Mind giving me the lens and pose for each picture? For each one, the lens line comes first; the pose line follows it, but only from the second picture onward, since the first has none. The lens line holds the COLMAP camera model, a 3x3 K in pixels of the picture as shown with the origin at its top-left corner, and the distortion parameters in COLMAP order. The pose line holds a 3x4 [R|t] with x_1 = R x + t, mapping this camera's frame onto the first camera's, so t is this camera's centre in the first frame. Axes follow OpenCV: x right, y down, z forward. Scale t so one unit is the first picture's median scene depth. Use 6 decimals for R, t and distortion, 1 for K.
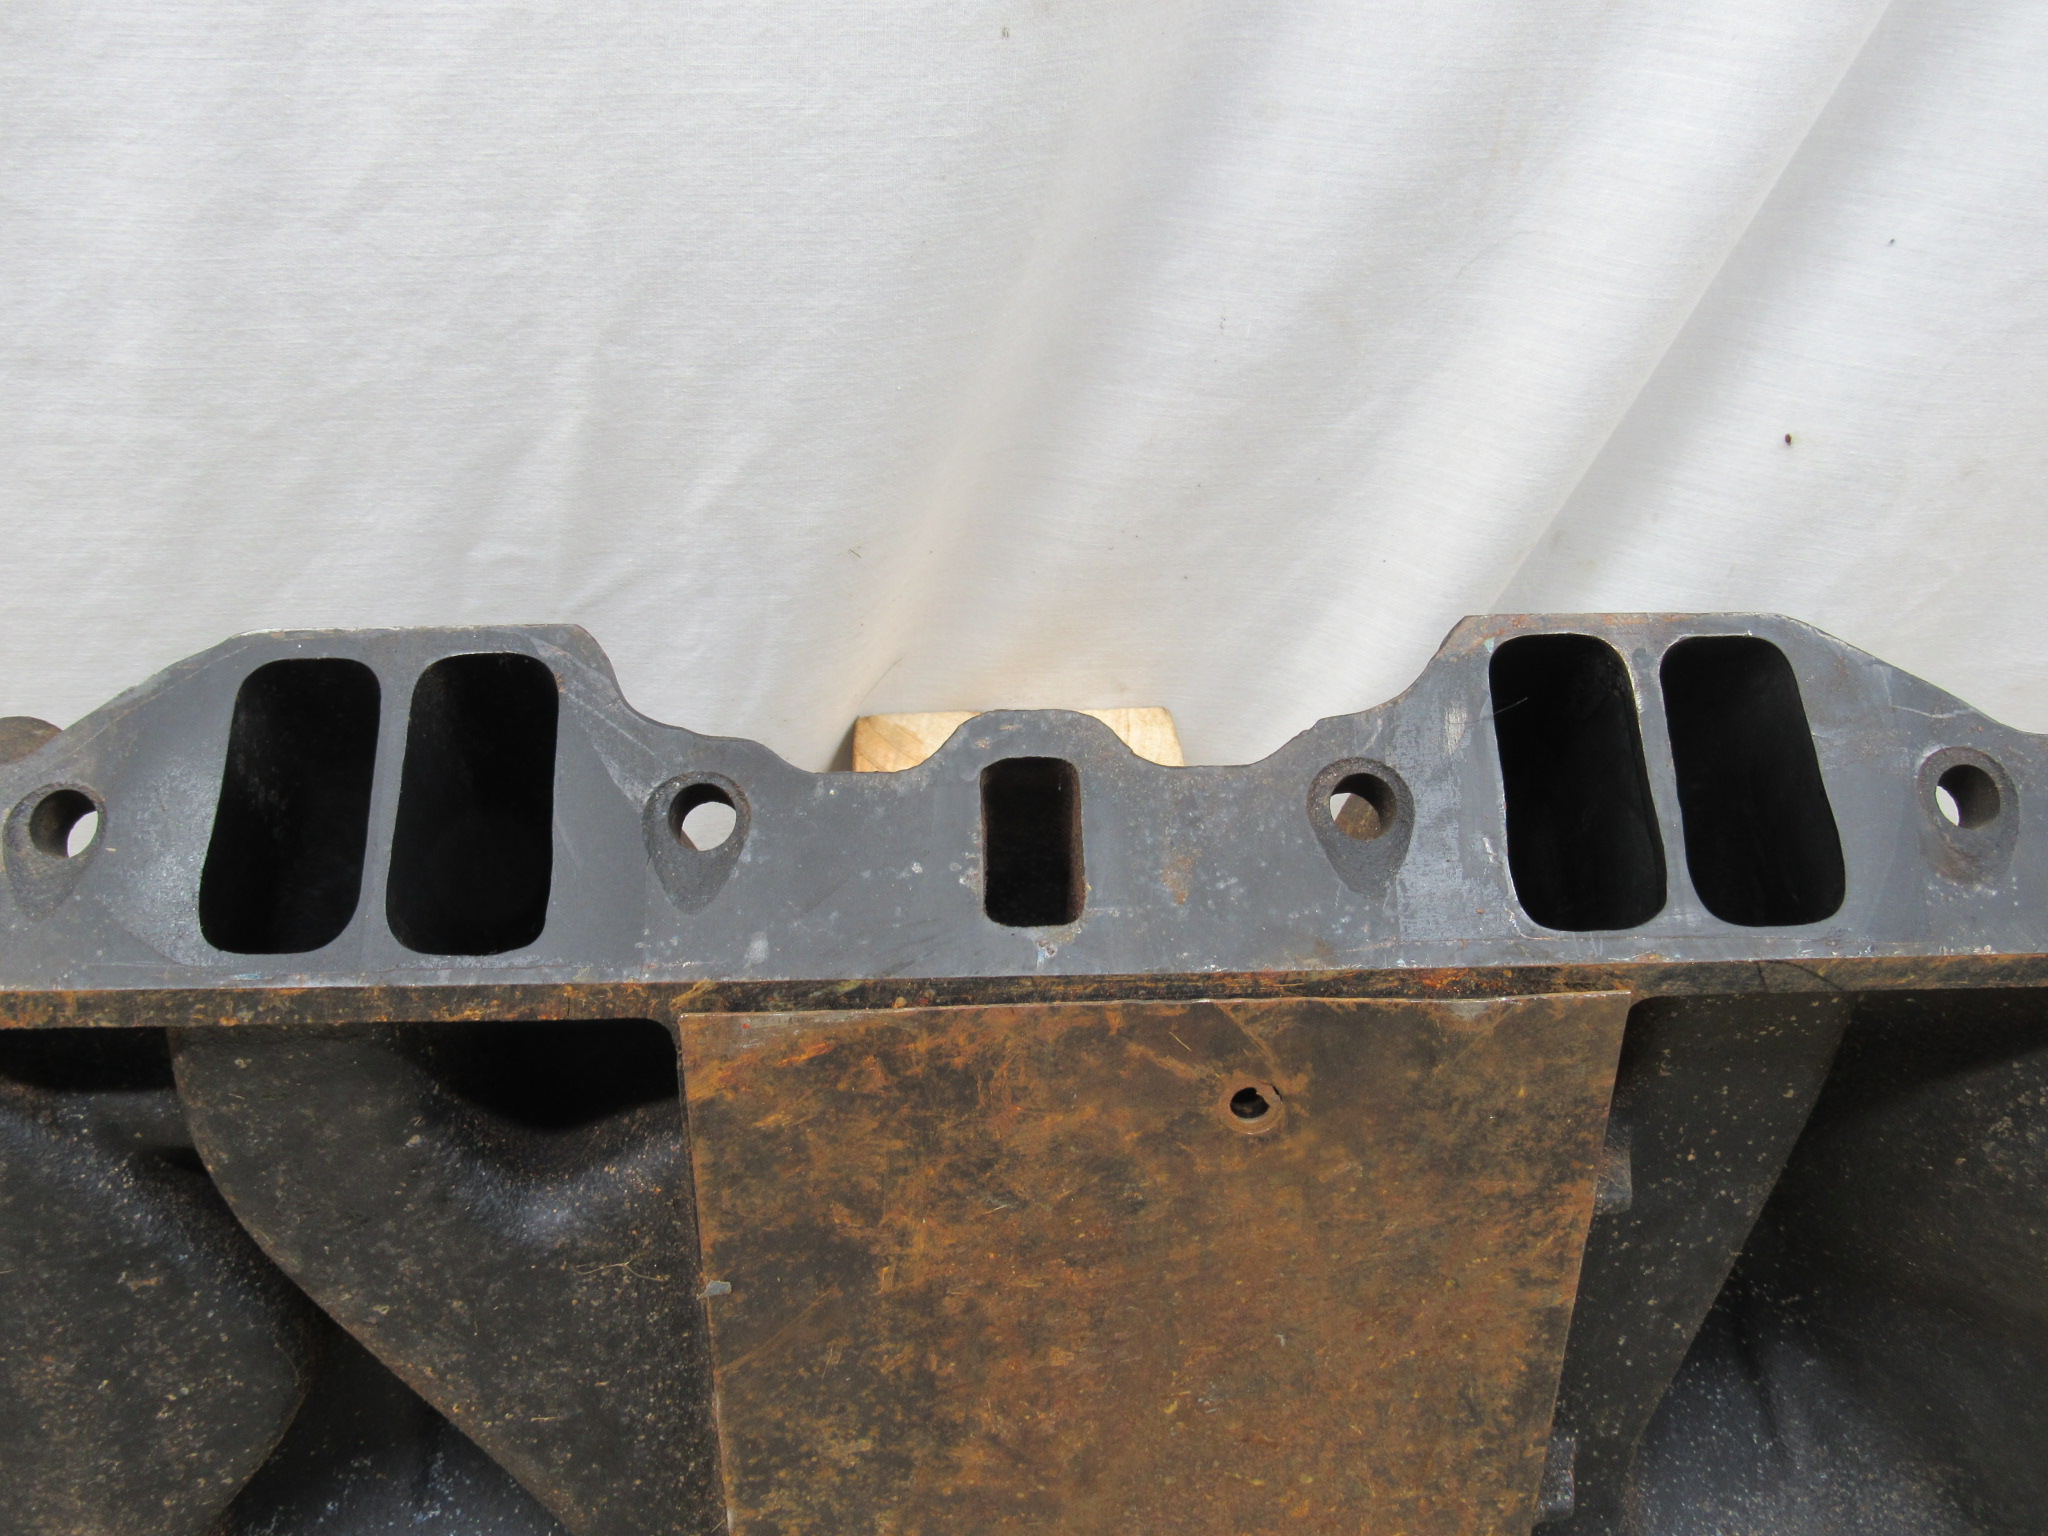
lens RADIAL K [[1762.8, 0, 1025.8], [0, 1762.8, 762.6], [0, 0, 1]] dist [-0.052680, 0.012057]
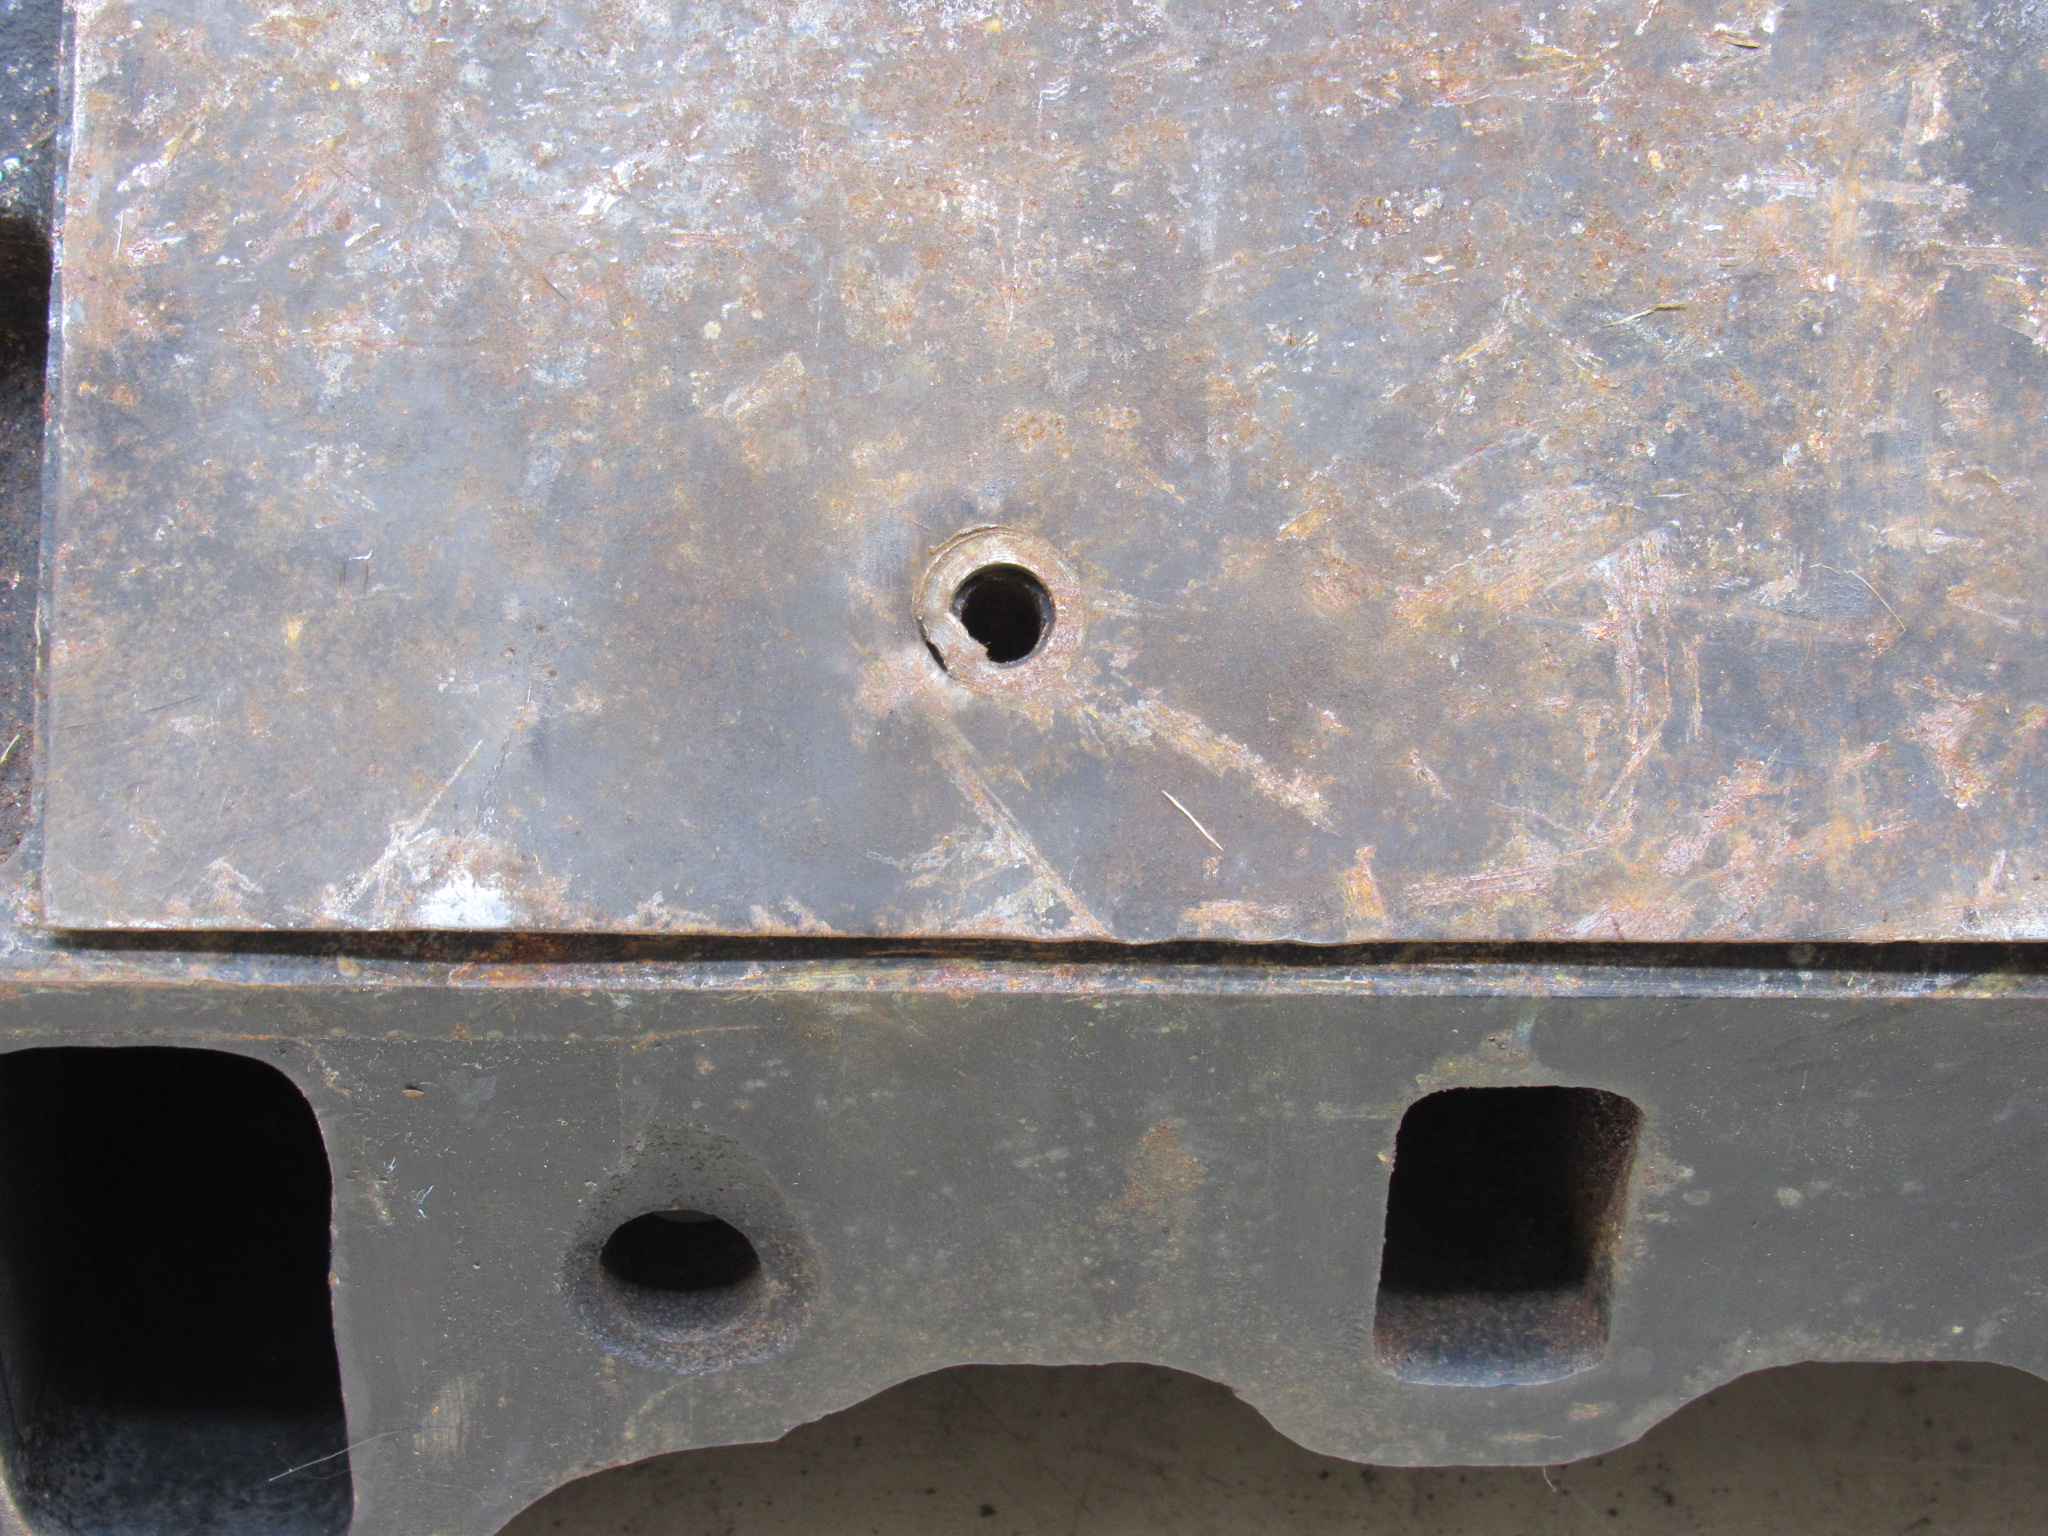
lens RADIAL K [[4452.0, 0, 1029.8], [0, 4452.0, 761.6], [0, 0, 1]] dist [-0.203801, 0.000000]
pose [[-0.997090, -0.009973, -0.075582, 0.191324], [0.033096, -0.949741, -0.311283, 0.459510], [-0.068679, -0.312879, 0.947307, 0.058620]]
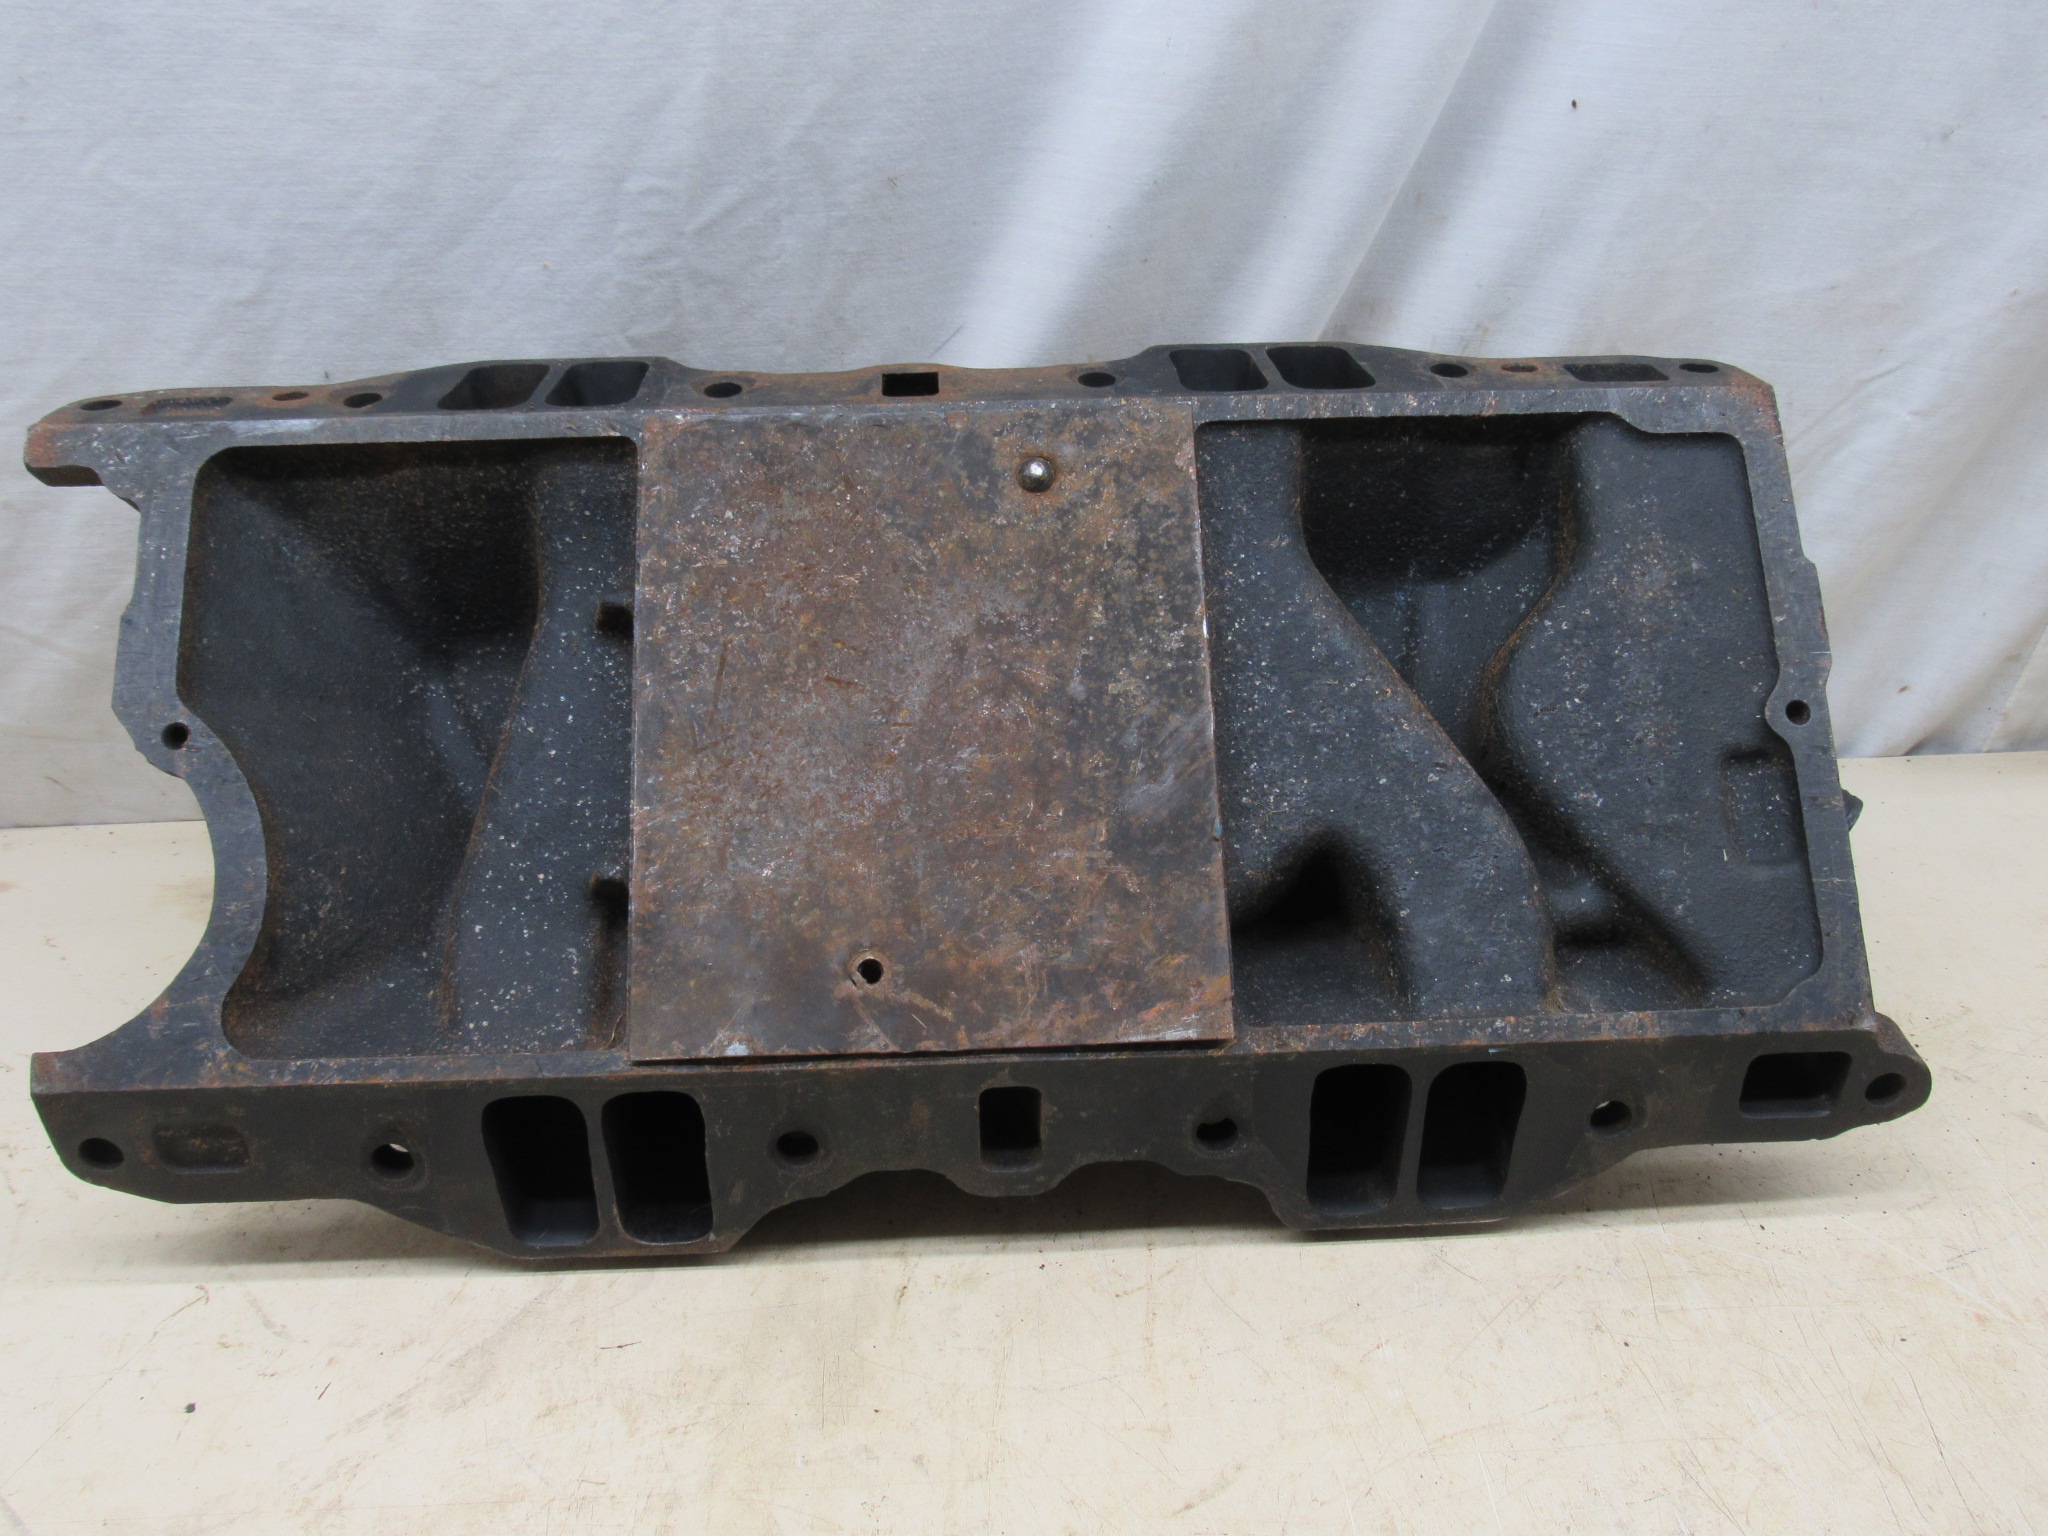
lens RADIAL K [[1876.3, 0, 1029.3], [0, 1876.3, 753.3], [0, 0, 1]] dist [-0.039811, 0.000000]
pose [[-0.996636, 0.022658, -0.078765, 0.111442], [-0.010482, -0.988373, -0.151688, 0.620564], [-0.081286, -0.150352, 0.985285, -0.597978]]
